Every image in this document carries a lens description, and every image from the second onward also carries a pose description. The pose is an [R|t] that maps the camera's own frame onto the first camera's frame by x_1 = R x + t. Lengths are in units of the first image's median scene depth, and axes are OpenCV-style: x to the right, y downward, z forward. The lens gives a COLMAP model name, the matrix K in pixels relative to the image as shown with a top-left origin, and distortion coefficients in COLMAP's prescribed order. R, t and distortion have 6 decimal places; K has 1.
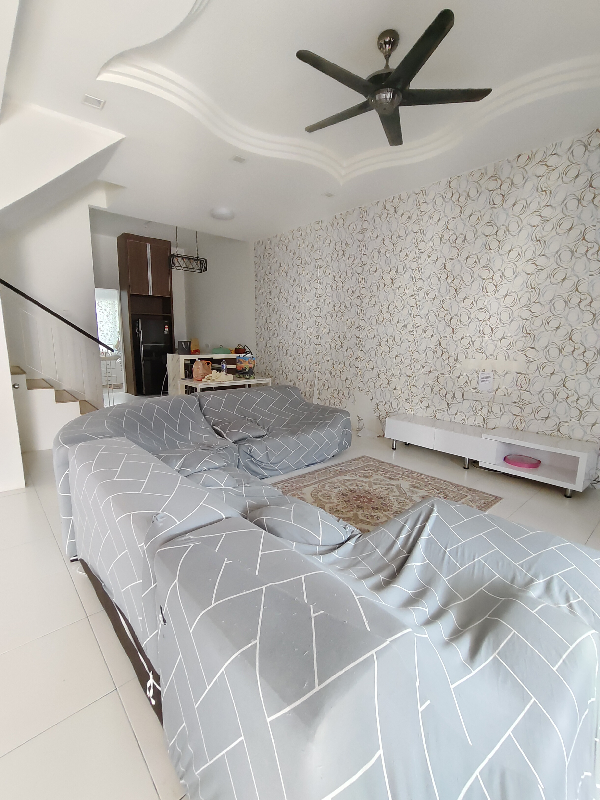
lens RADIAL K [[373.3, 0, 302.3], [0, 373.3, 408.2], [0, 0, 1]] dist [-0.001103, 0.005832]
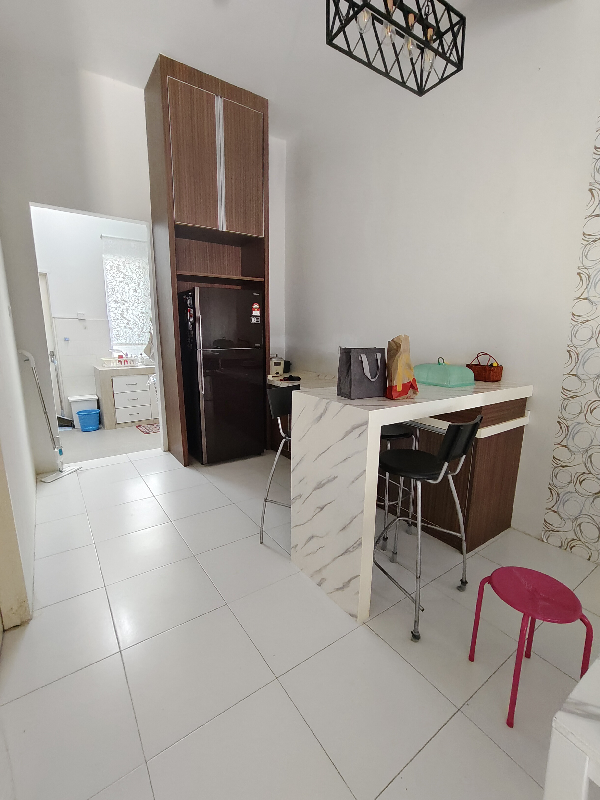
lens RADIAL K [[373.3, 0, 302.3], [0, 373.3, 408.2], [0, 0, 1]] dist [-0.001103, 0.005832]
pose [[0.996527, 0.013733, -0.082134, -0.409903], [-0.011026, 0.999384, 0.033330, -0.173488], [0.082541, -0.032308, 0.996064, 0.855777]]
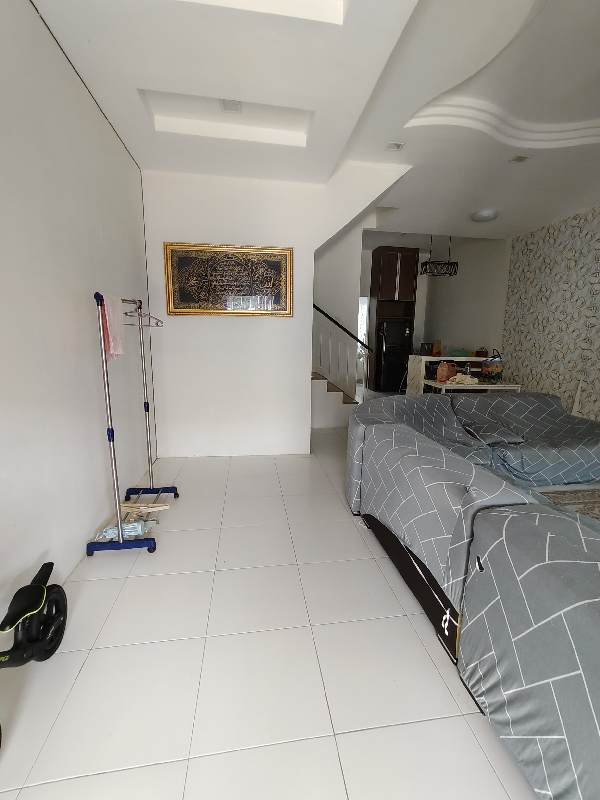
lens RADIAL K [[373.3, 0, 302.3], [0, 373.3, 408.2], [0, 0, 1]] dist [-0.001103, 0.005832]
pose [[0.845310, 0.103617, -0.524132, -0.054058], [-0.104598, 0.994125, 0.027838, 0.010500], [0.523937, 0.031292, 0.851182, -0.084686]]
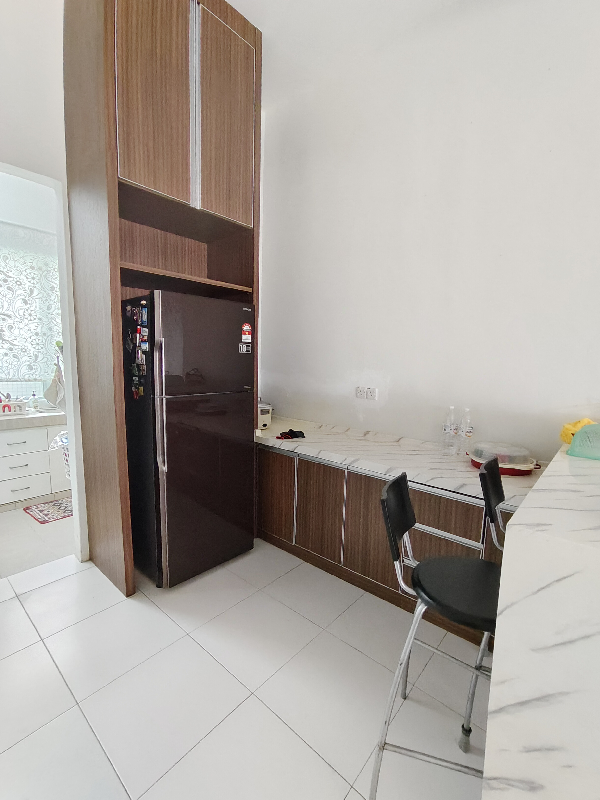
lens RADIAL K [[373.3, 0, 302.3], [0, 373.3, 408.2], [0, 0, 1]] dist [-0.001103, 0.005832]
pose [[0.987138, -0.012138, 0.159408, -0.552198], [0.018382, 0.999118, -0.037753, -0.220561], [-0.158809, 0.040198, 0.986491, 1.079950]]
